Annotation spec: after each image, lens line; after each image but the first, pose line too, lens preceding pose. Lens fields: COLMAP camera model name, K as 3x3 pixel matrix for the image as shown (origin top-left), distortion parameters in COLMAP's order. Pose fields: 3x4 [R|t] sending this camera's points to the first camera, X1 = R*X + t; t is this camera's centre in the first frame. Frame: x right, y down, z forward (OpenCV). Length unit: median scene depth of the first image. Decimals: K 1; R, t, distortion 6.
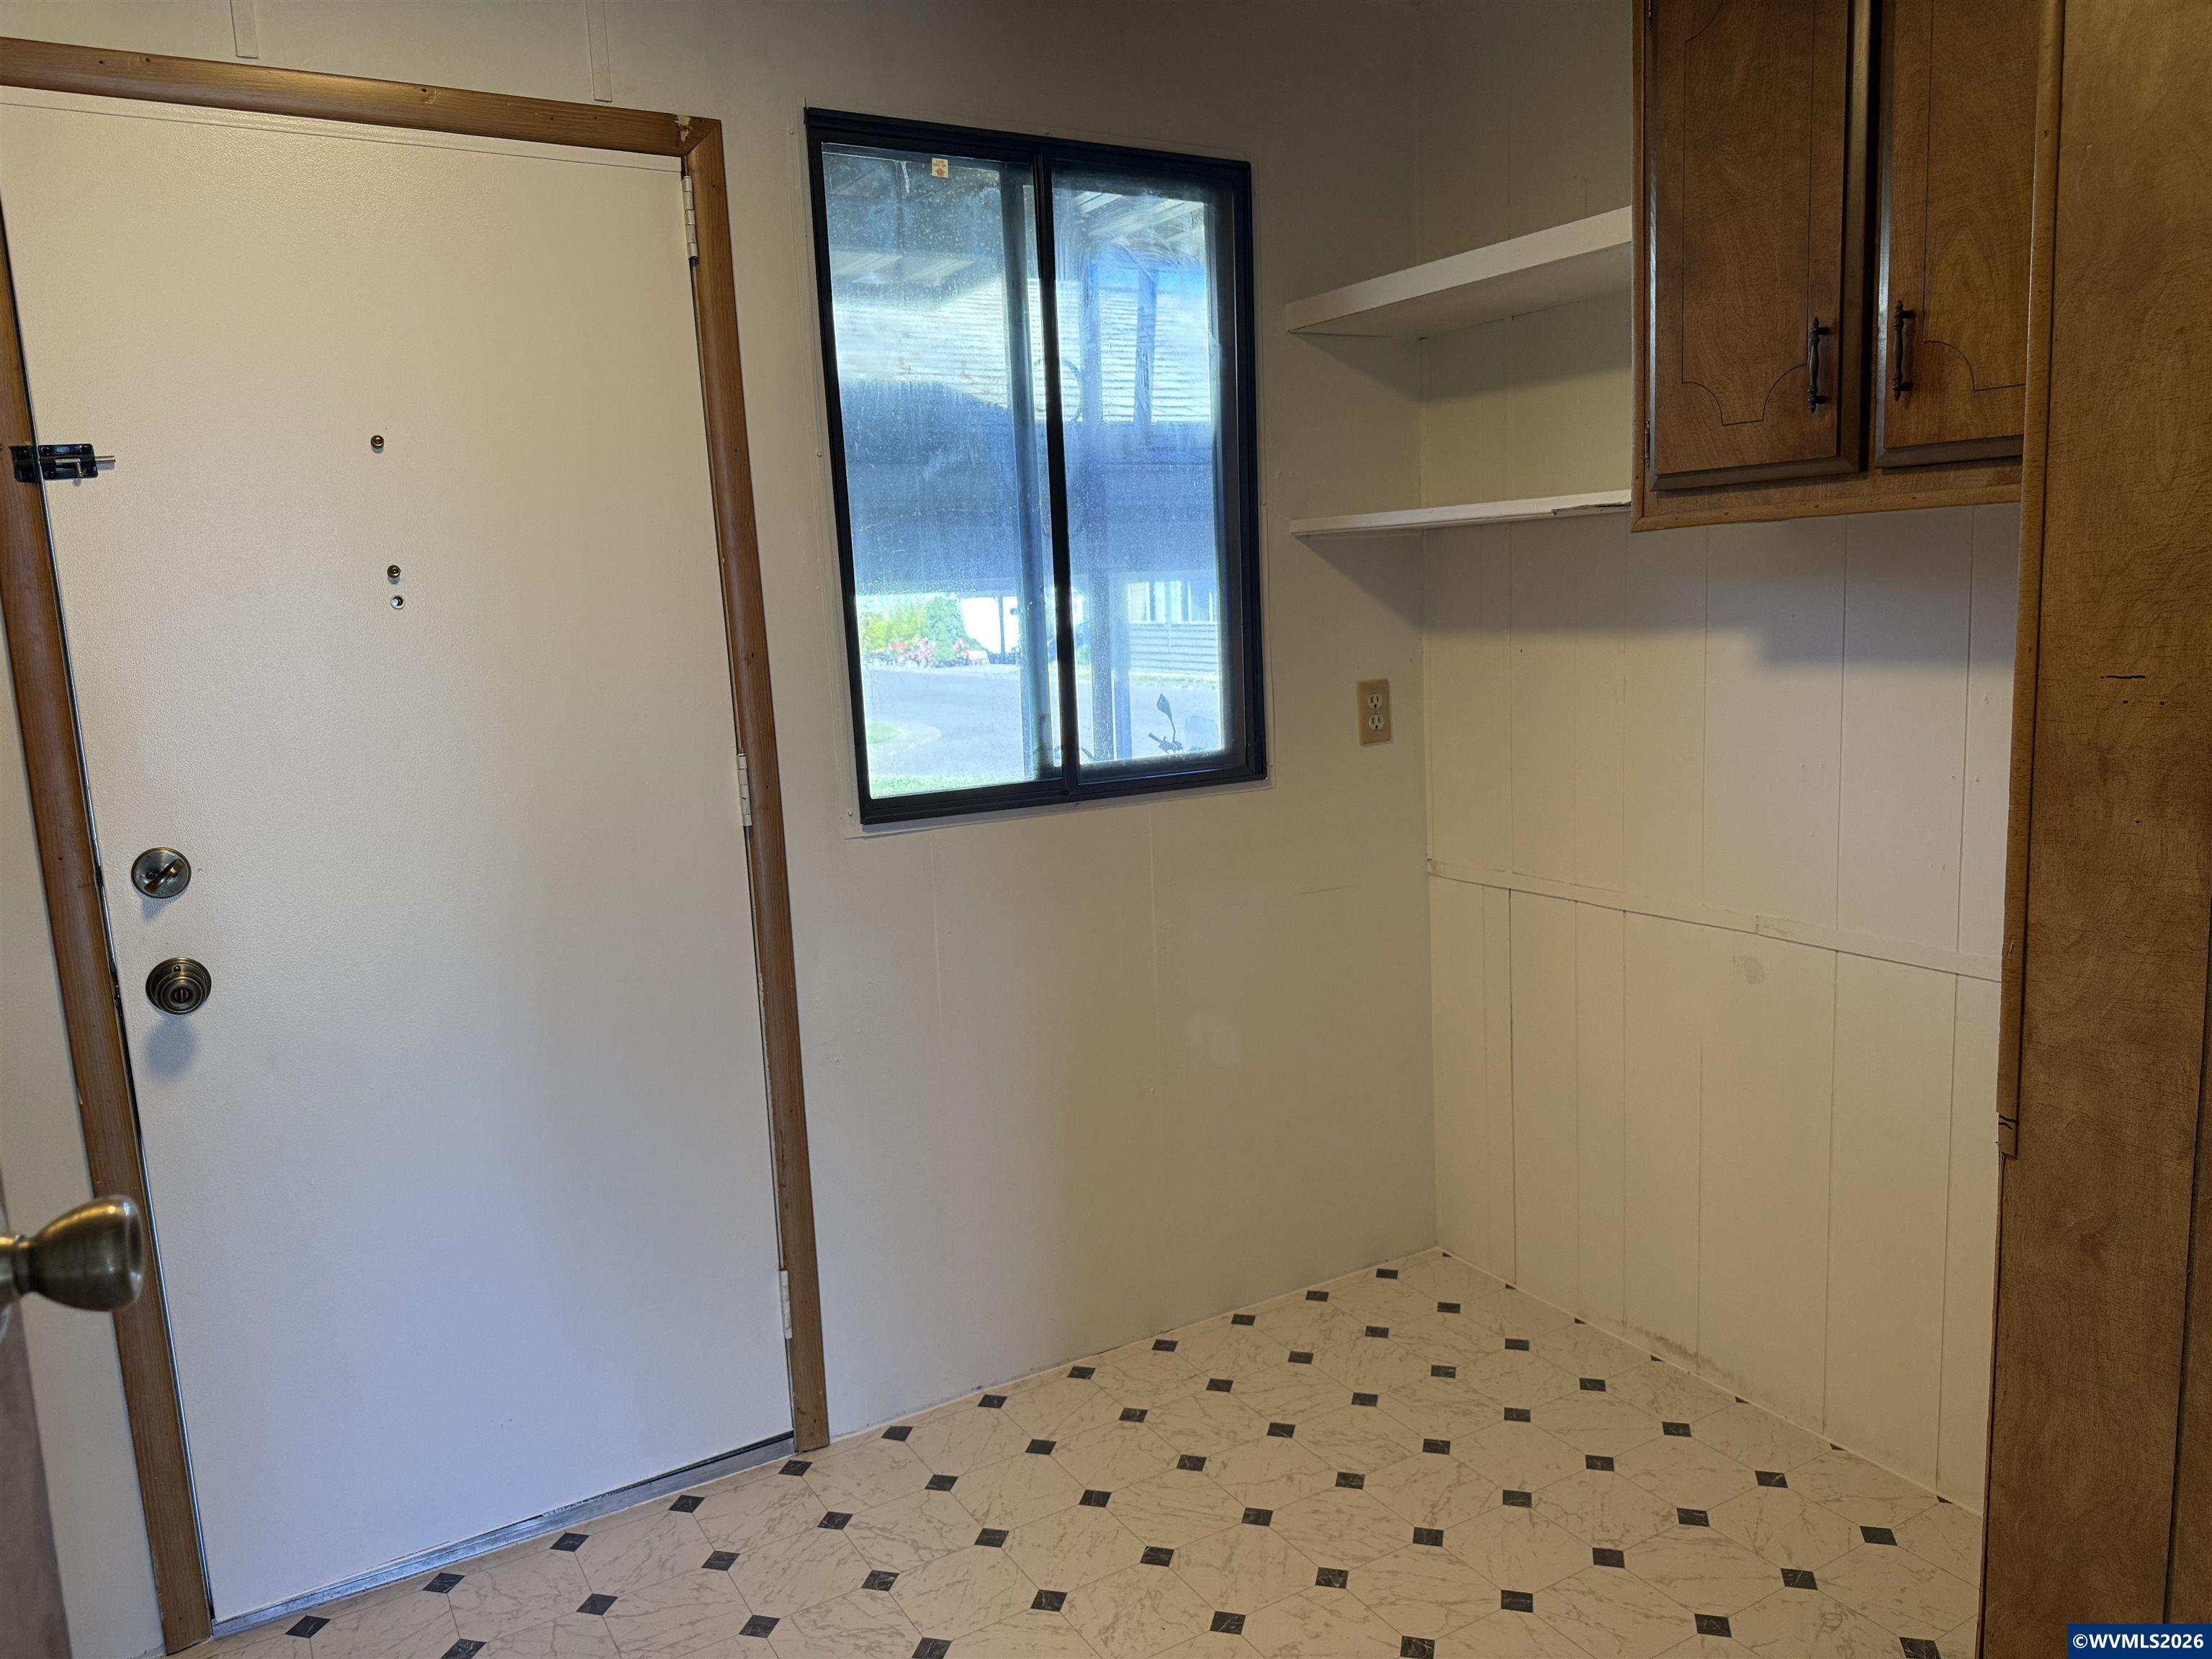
lens RADIAL K [[1568.2, 0, 1120.5], [0, 1568.2, 837.8], [0, 0, 1]] dist [0.077963, -0.089732]
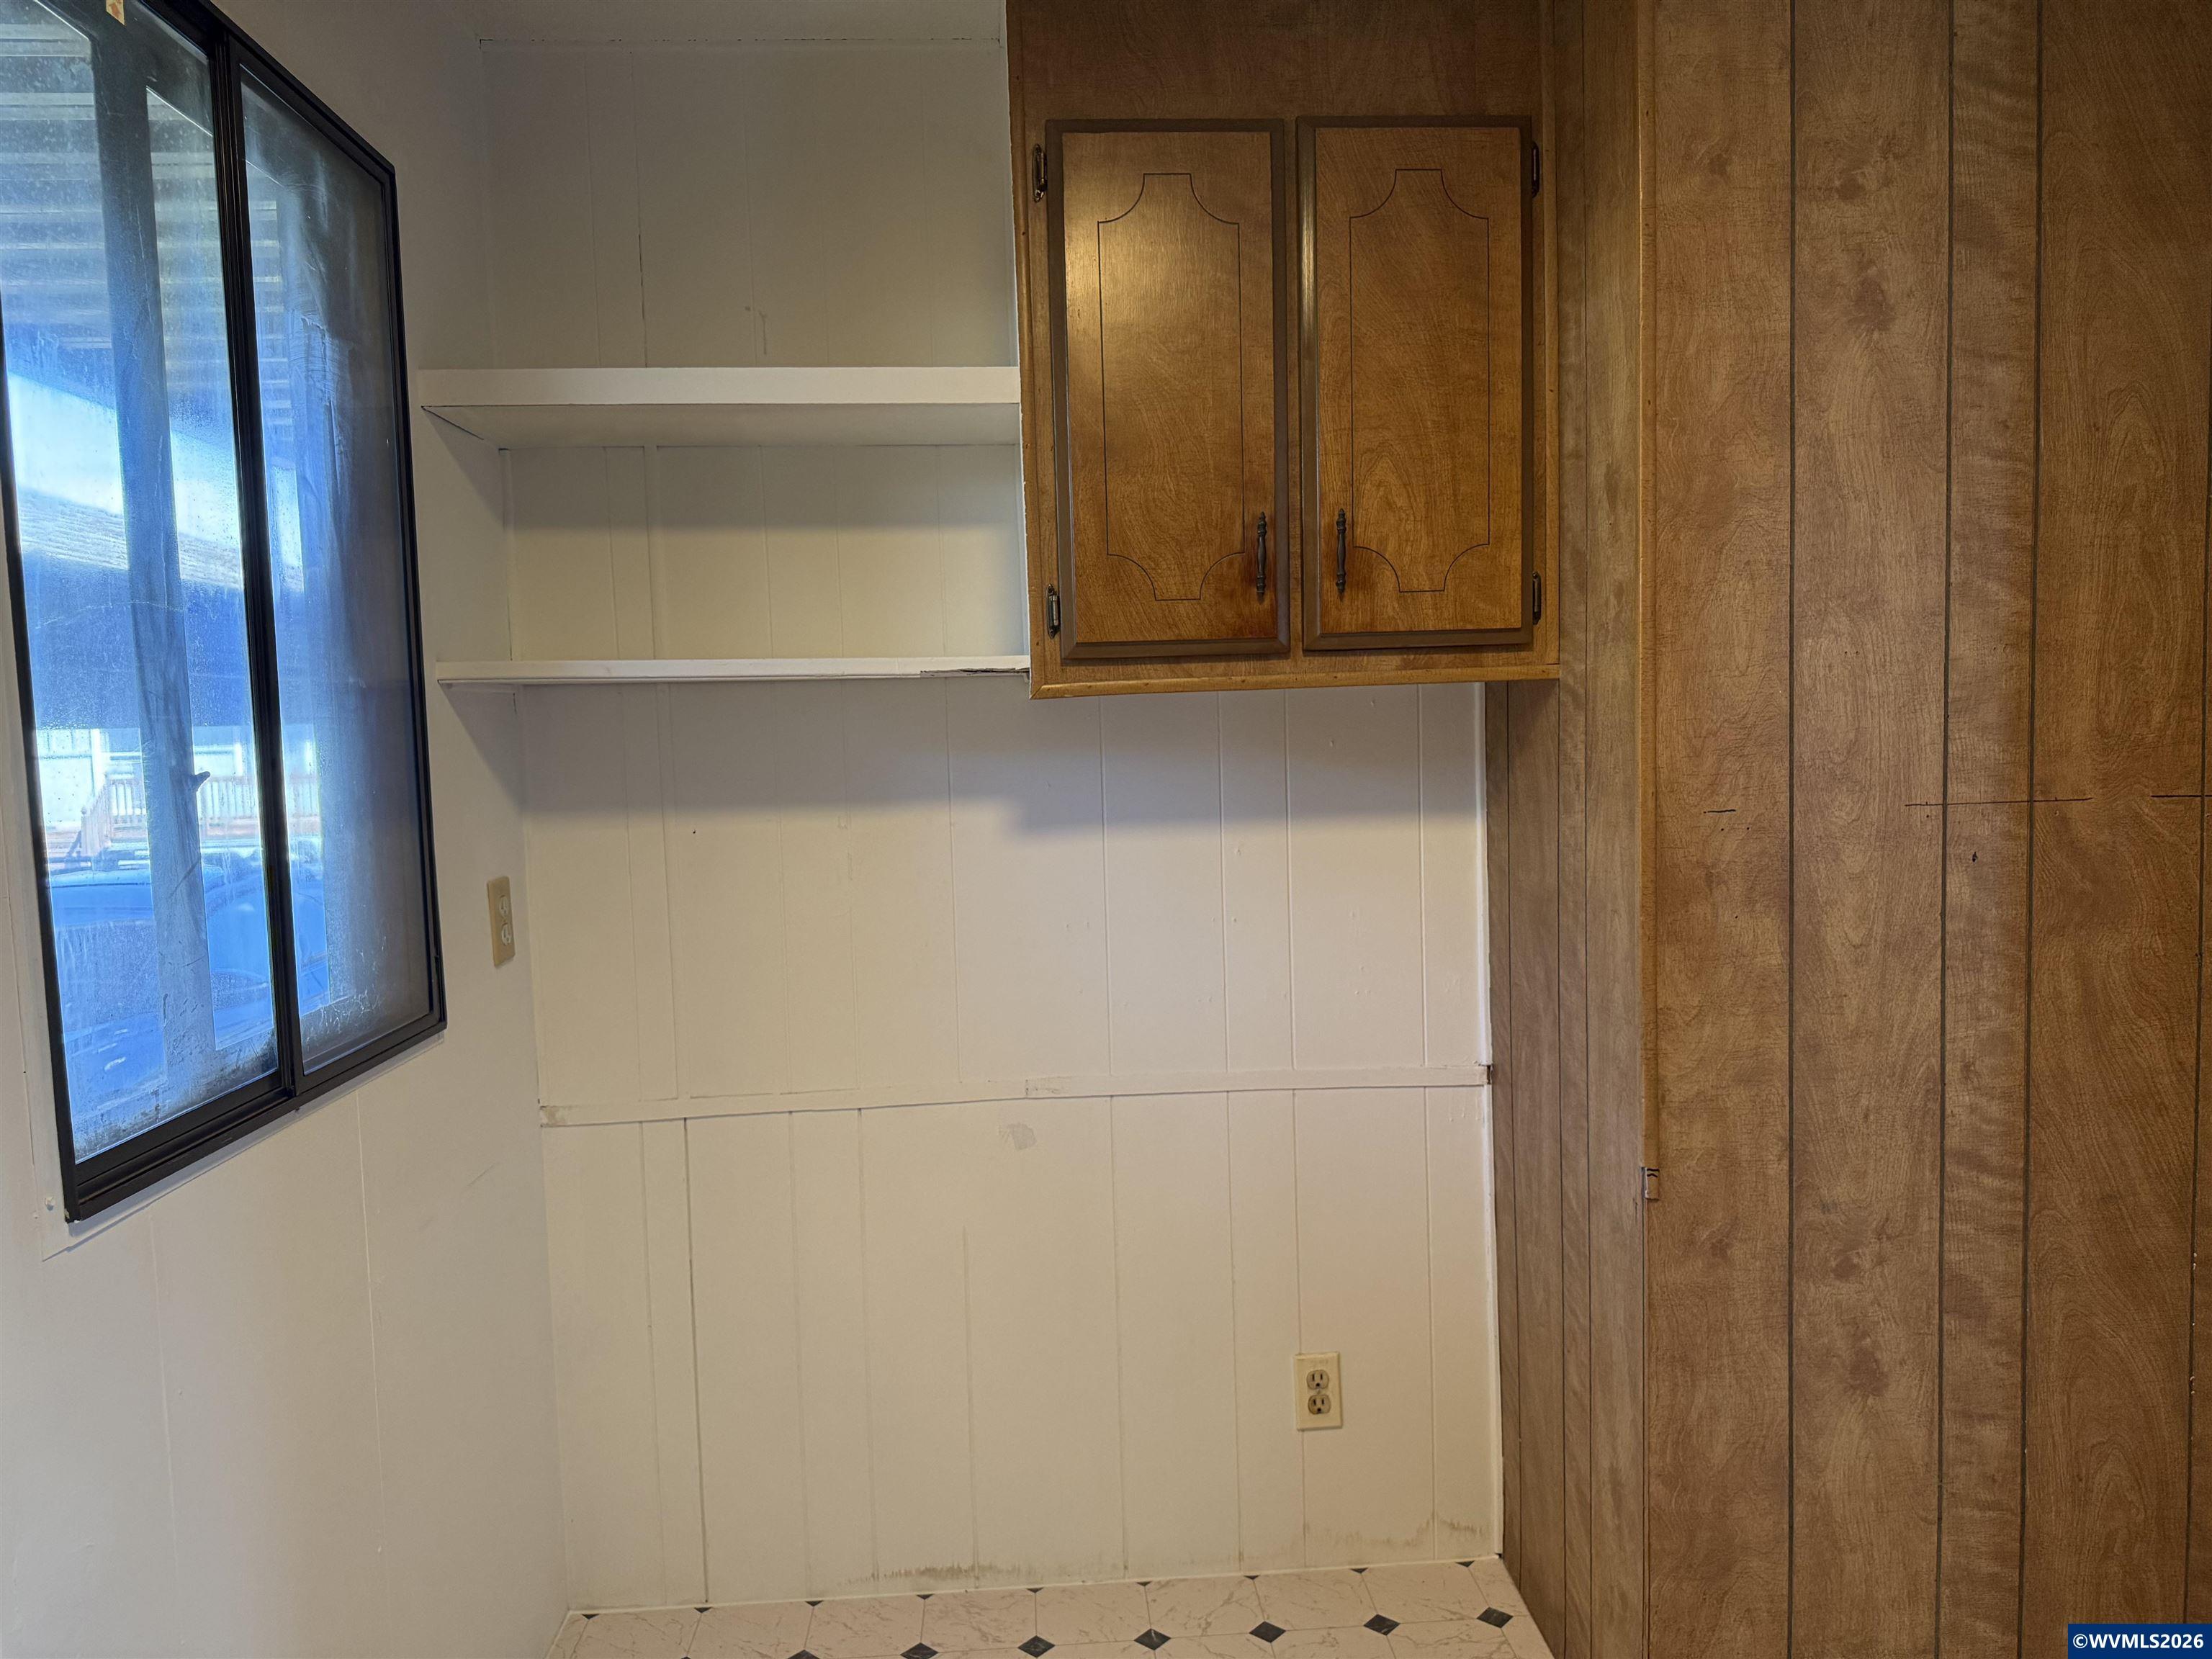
lens RADIAL K [[1568.2, 0, 1110.5], [0, 1568.2, 847.9], [0, 0, 1]] dist [0.077963, -0.089732]
pose [[0.467571, -0.045183, 0.882800, -0.612482], [0.148653, 0.988489, -0.028141, -0.084632], [-0.871367, 0.144389, 0.468905, 0.639799]]
